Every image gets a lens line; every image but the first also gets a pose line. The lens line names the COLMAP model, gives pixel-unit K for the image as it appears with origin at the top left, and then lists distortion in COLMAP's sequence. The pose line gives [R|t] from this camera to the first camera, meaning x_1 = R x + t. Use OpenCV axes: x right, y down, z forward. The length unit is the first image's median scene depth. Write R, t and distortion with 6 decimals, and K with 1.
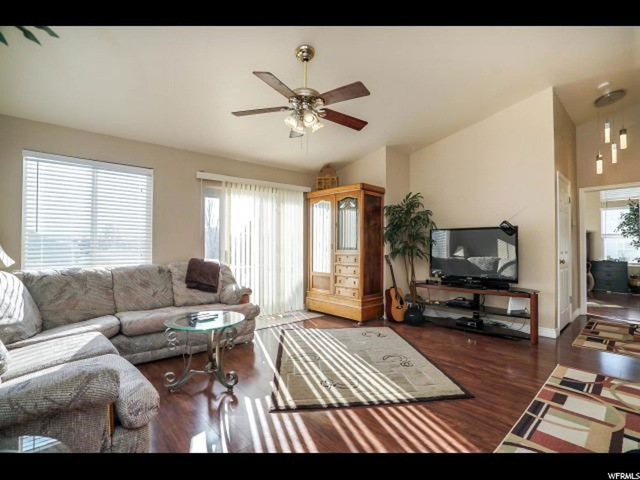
lens RADIAL K [[313.1, 0, 321.6], [0, 313.1, 239.8], [0, 0, 1]] dist [-0.029905, 0.005512]
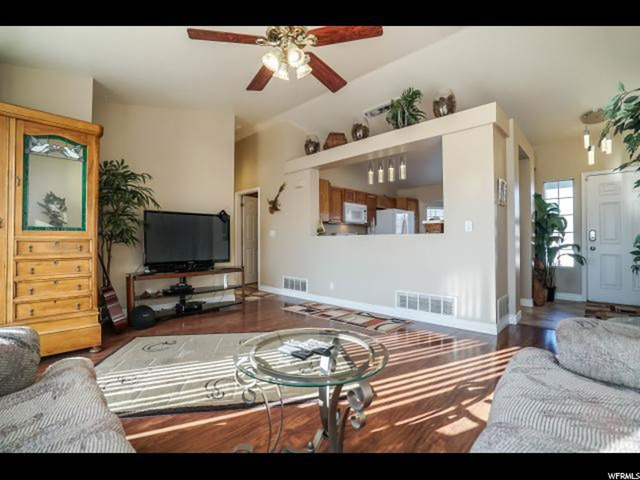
lens RADIAL K [[313.1, 0, 319.8], [0, 313.1, 240.2], [0, 0, 1]] dist [-0.029905, 0.005512]
pose [[-0.099480, 0.008589, 0.995003, -0.630166], [-0.016141, 0.999817, -0.010244, 0.058423], [-0.994909, -0.017080, -0.099323, 0.737779]]
